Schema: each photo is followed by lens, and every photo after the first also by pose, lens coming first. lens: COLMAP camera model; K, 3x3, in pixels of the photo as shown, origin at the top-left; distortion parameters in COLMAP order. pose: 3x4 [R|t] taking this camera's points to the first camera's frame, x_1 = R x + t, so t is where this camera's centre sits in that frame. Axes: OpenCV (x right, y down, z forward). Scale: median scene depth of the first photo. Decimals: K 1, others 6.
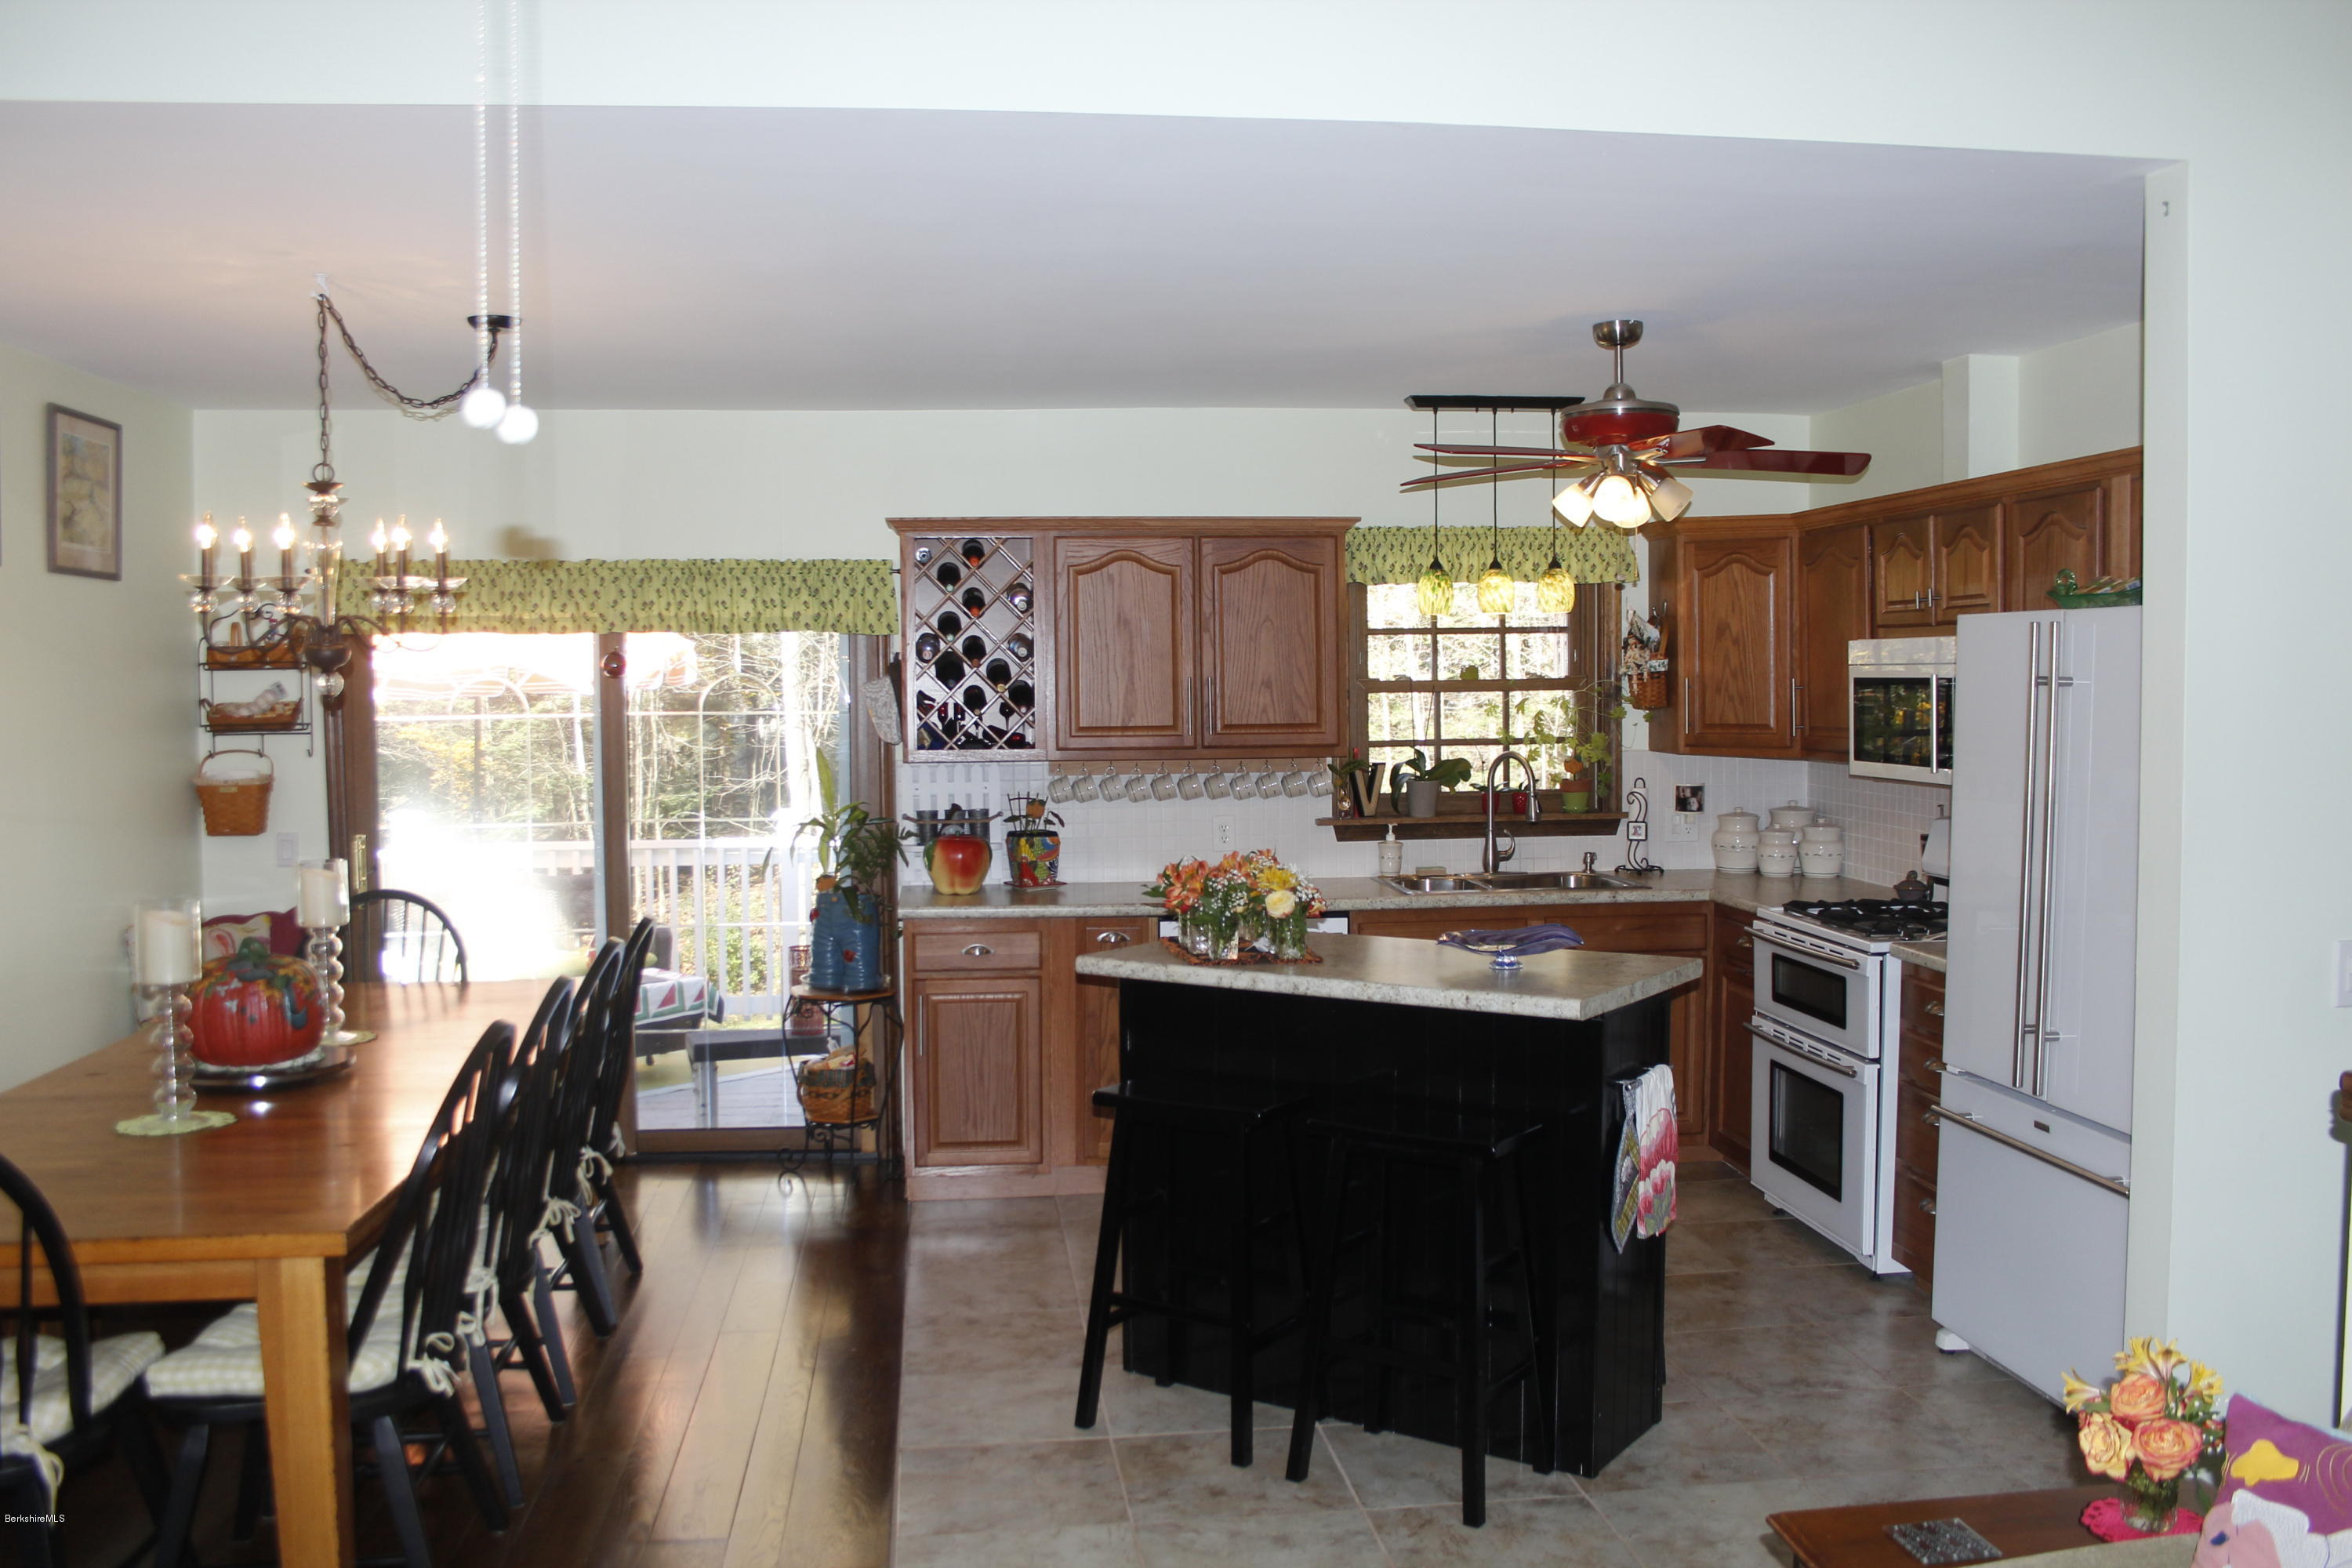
lens RADIAL K [[1946.0, 0, 1170.2], [0, 1946.0, 790.7], [0, 0, 1]] dist [-0.143229, 0.117917]
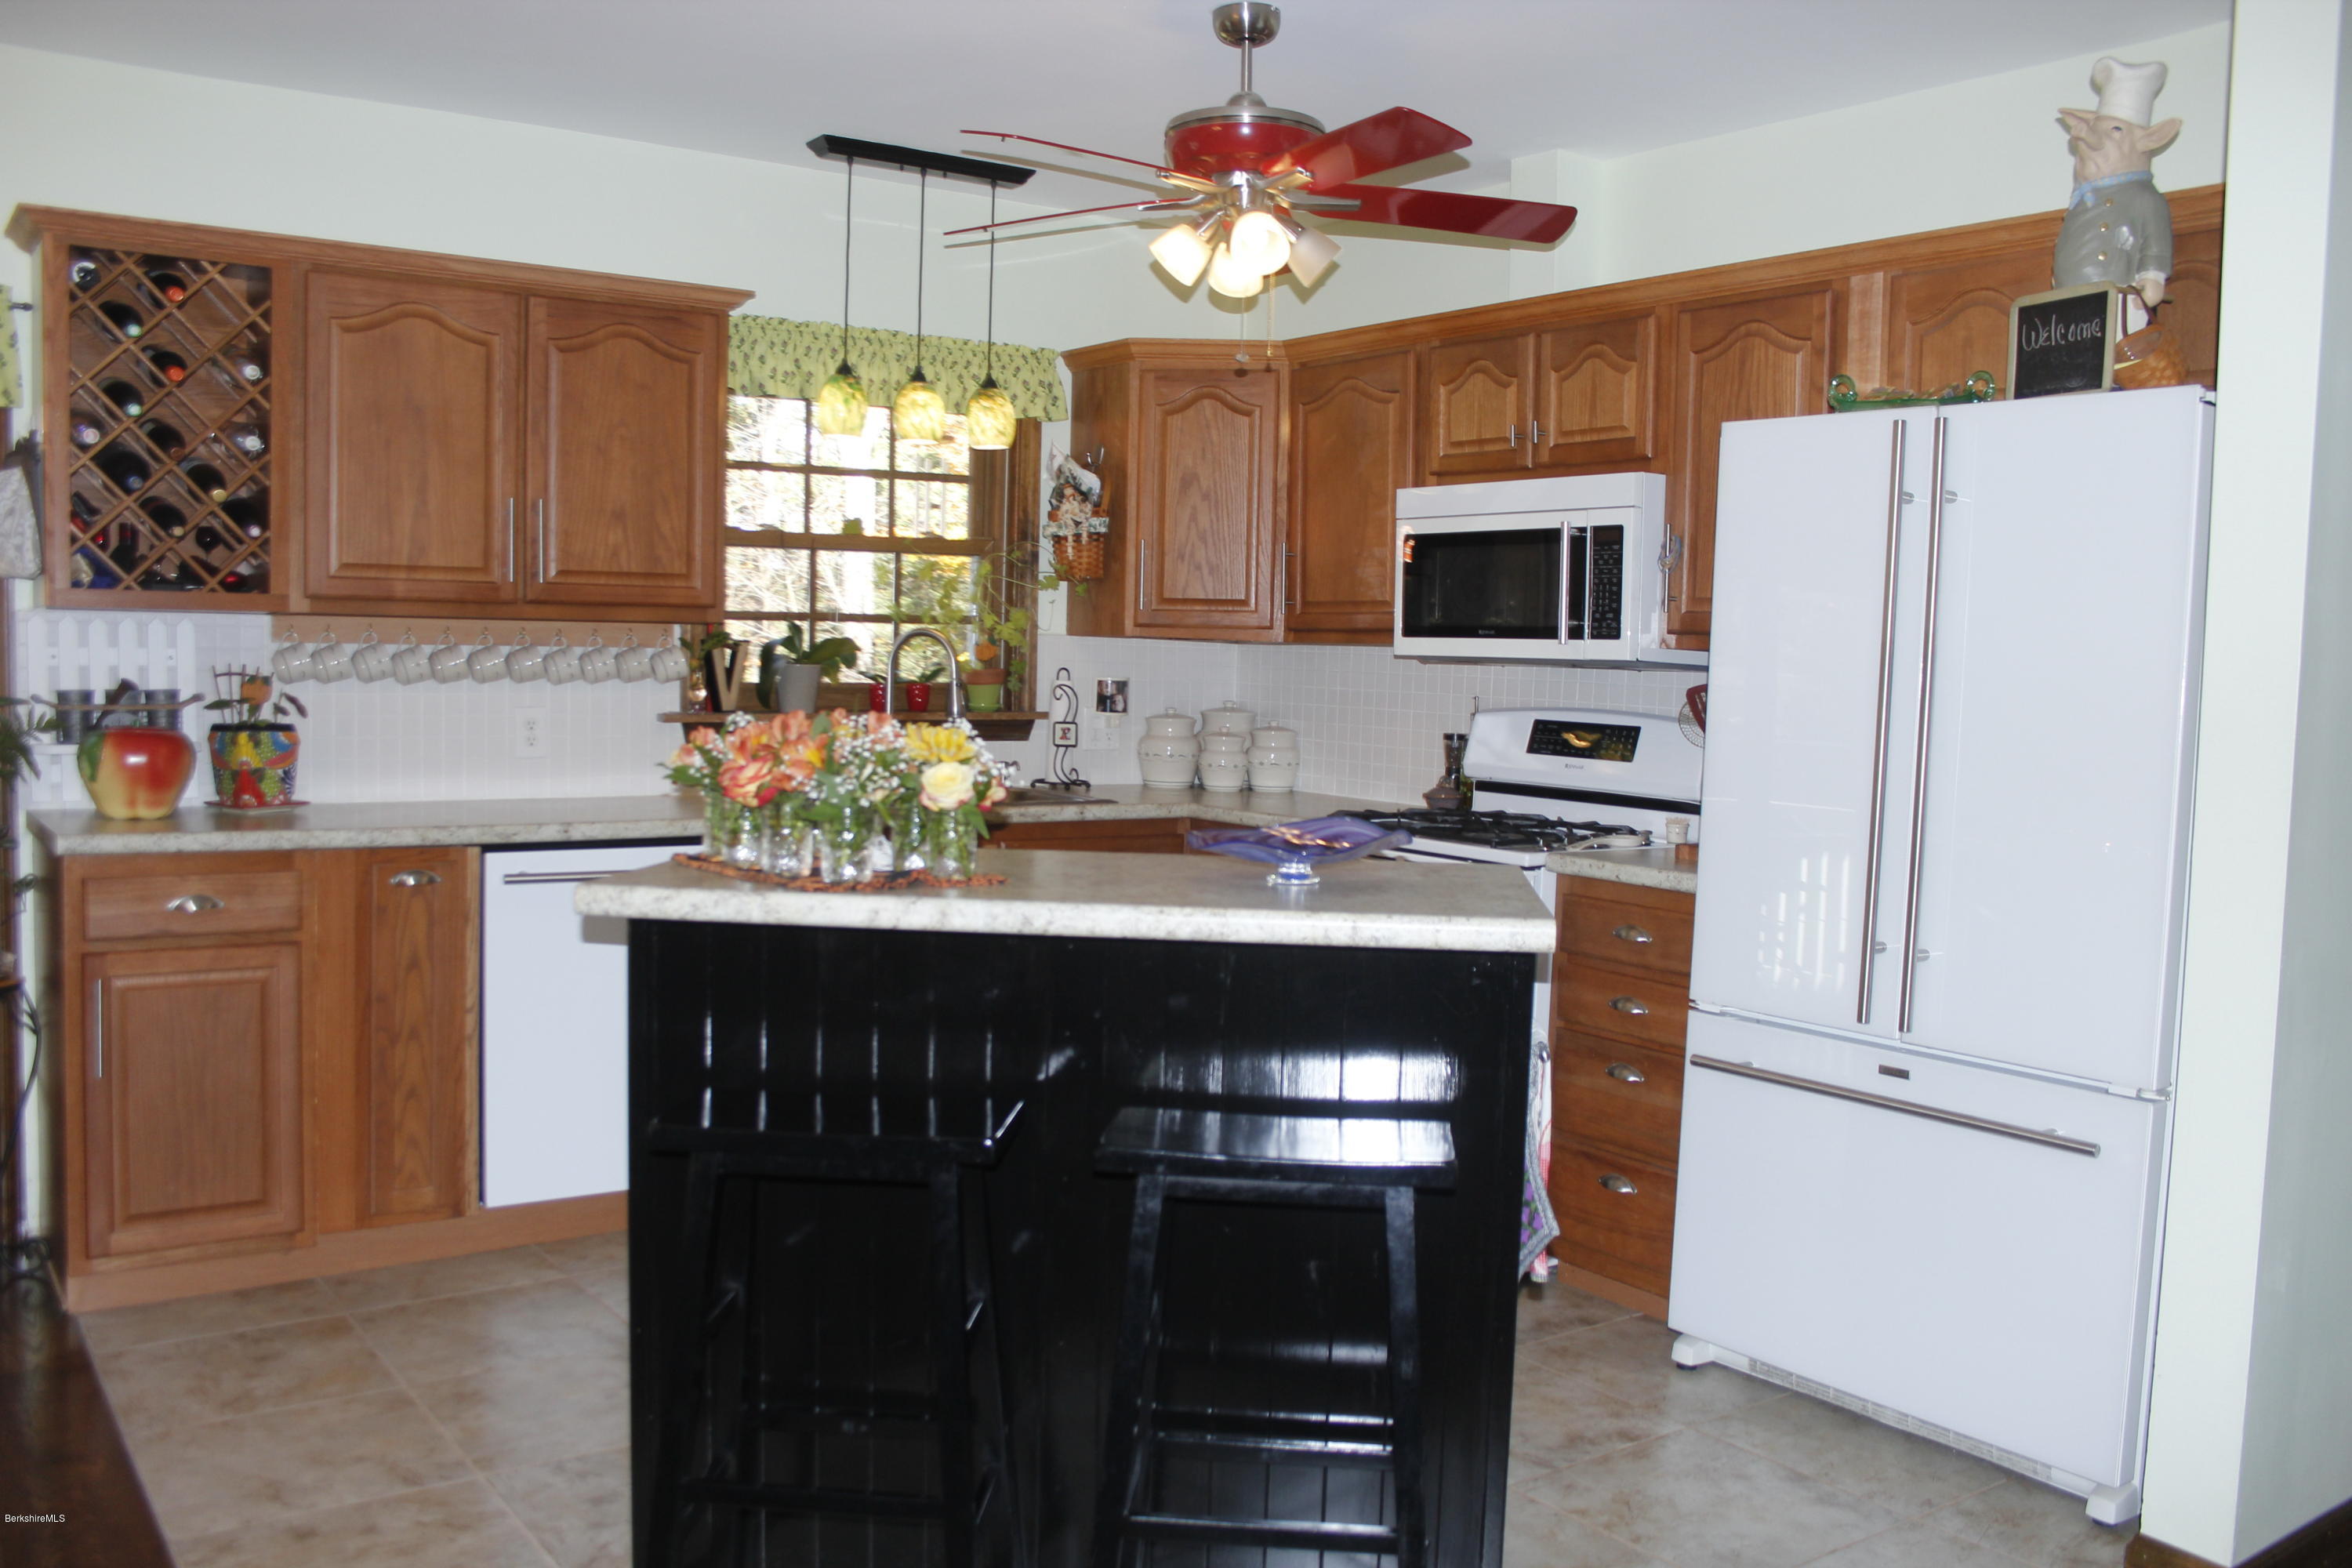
lens RADIAL K [[1946.0, 0, 1170.2], [0, 1946.0, 790.7], [0, 0, 1]] dist [-0.143229, 0.117917]
pose [[0.871847, -0.003654, 0.489764, -0.114302], [-0.004933, 0.999856, 0.016241, 0.031623], [-0.489753, -0.016576, 0.871704, 0.290461]]
